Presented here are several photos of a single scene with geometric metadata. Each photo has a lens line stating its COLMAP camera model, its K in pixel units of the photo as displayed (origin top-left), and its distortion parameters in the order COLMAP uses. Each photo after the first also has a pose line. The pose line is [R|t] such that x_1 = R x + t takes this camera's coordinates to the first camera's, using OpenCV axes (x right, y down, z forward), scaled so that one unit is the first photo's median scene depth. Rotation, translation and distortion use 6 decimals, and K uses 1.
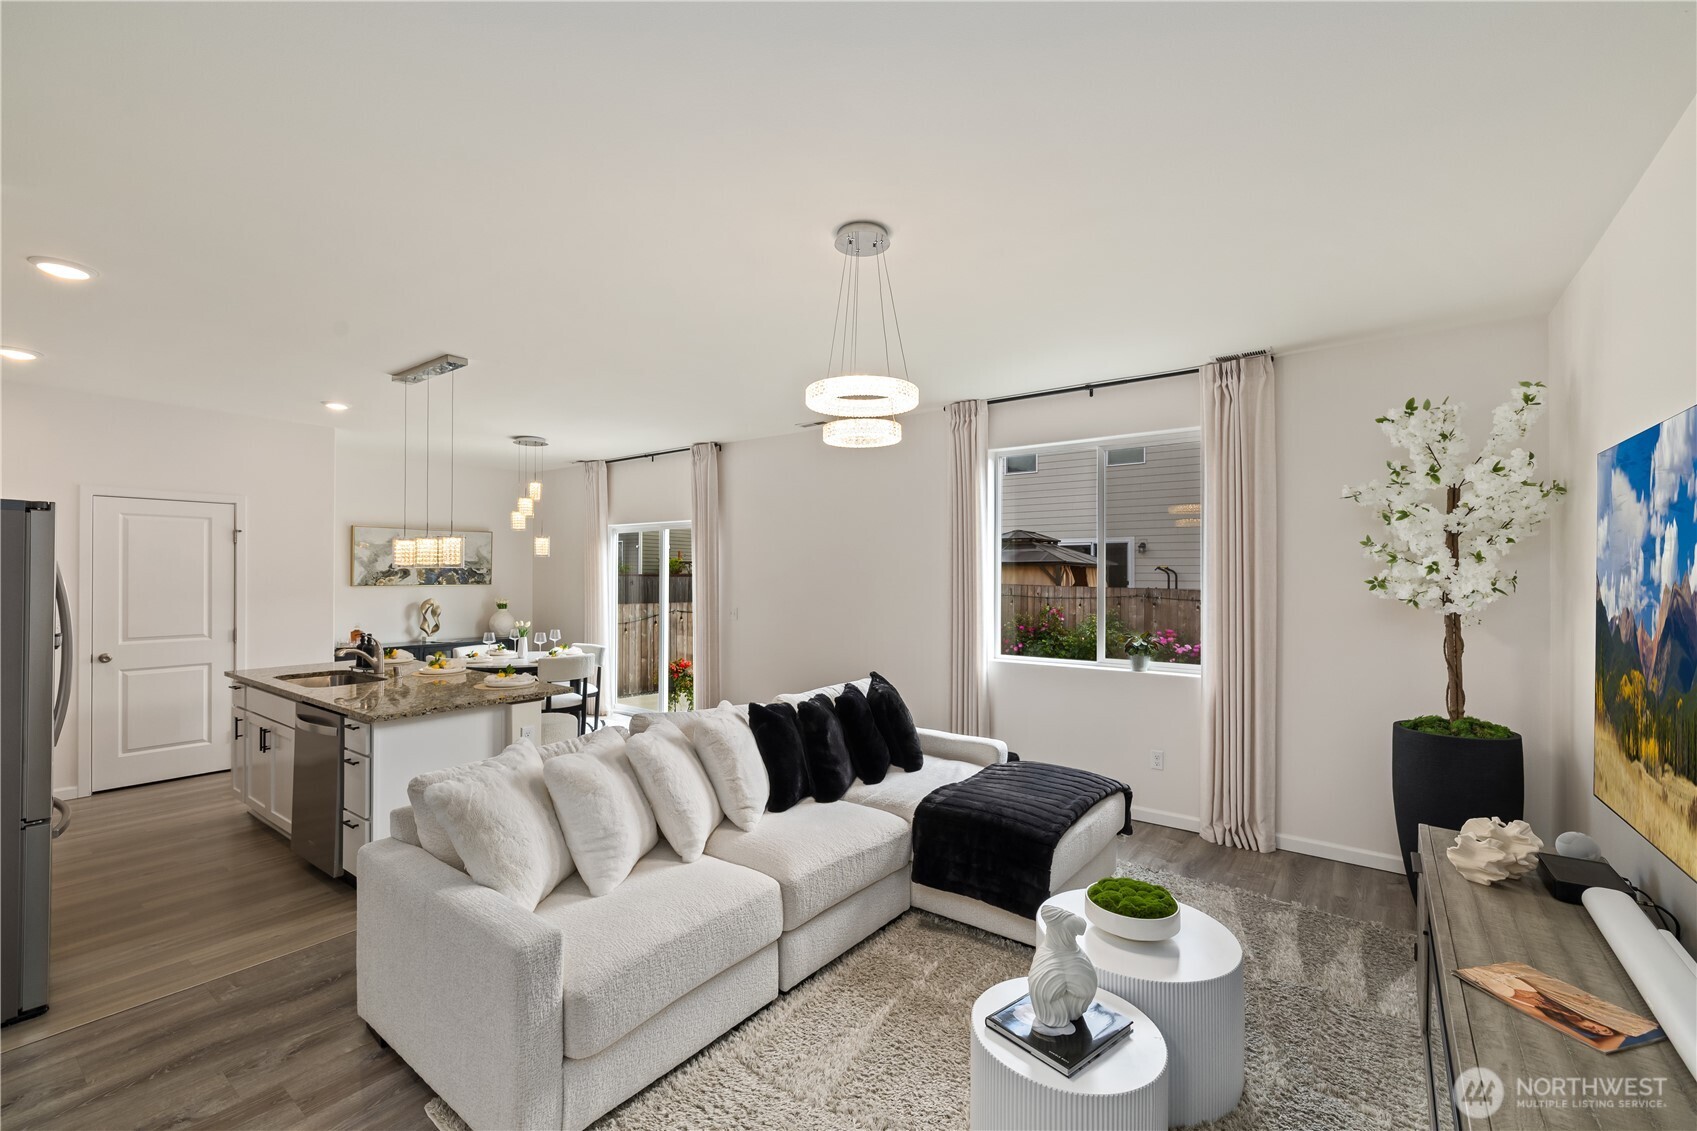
lens RADIAL K [[732.2, 0, 840.0], [0, 732.2, 569.7], [0, 0, 1]] dist [0.000043, -0.000191]
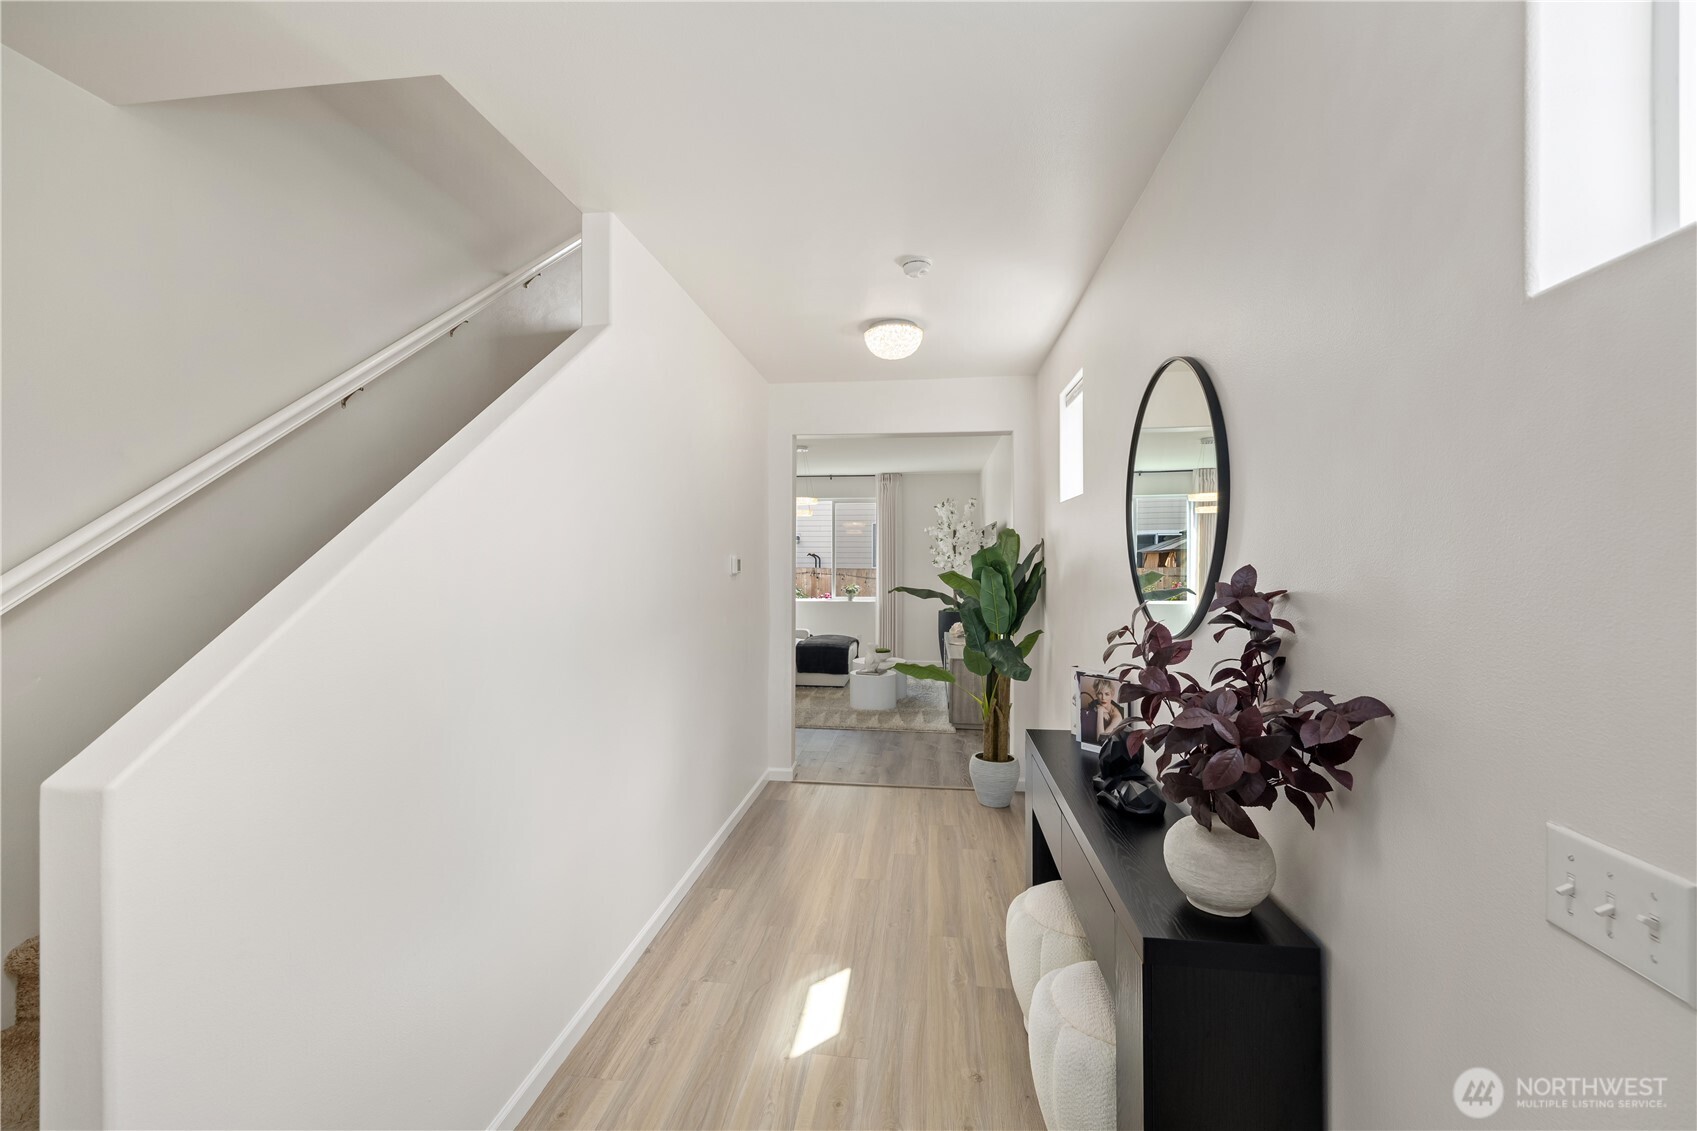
lens RADIAL K [[732.2, 0, 851.3], [0, 732.2, 560.6], [0, 0, 1]] dist [0.000043, -0.000191]
pose [[0.862519, -0.002108, 0.506021, -0.872734], [-0.003491, 0.999943, 0.010116, -0.012874], [-0.506013, -0.010492, 0.862462, -1.146543]]
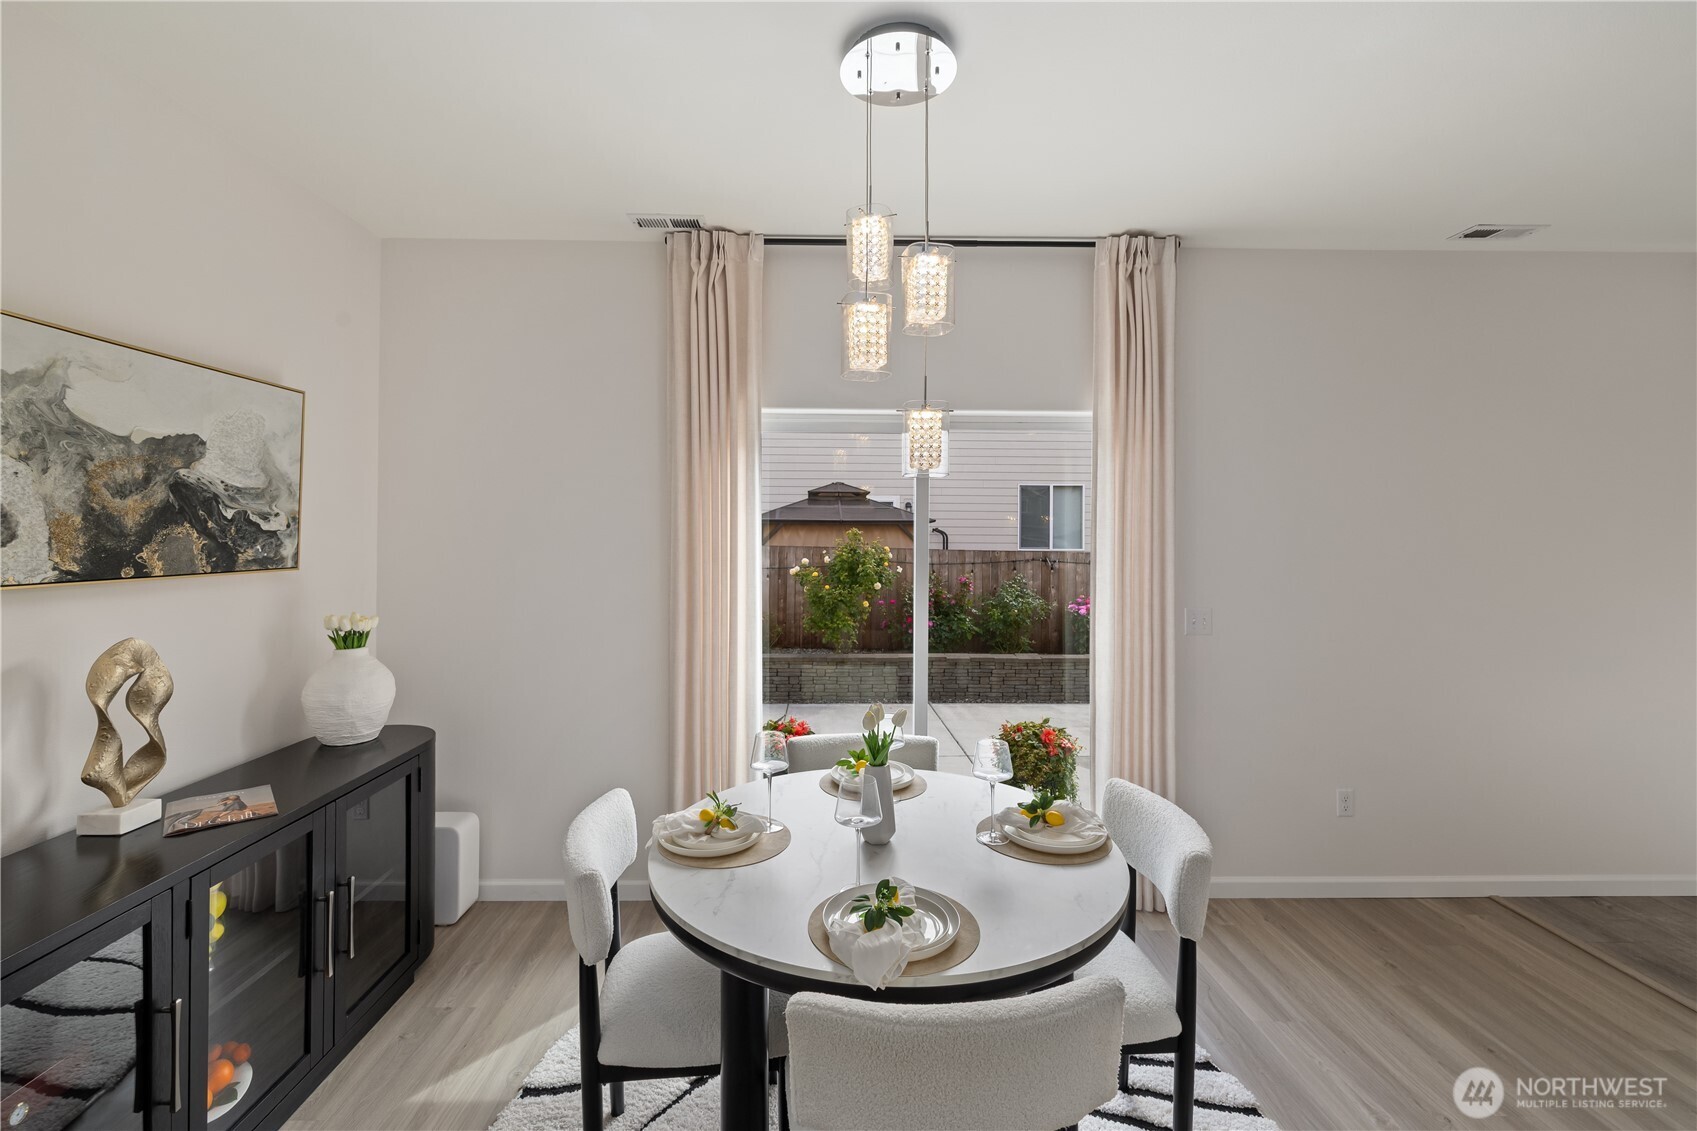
lens RADIAL K [[719.8, 0, 830.4], [0, 719.8, 537.4], [0, 0, 1]] dist [-0.002890, -0.000272]
pose [[0.791244, 0.000392, 0.611500, -0.998643], [-0.006550, 0.999948, 0.007836, 0.007630], [-0.611465, -0.010205, 0.791205, 1.313069]]
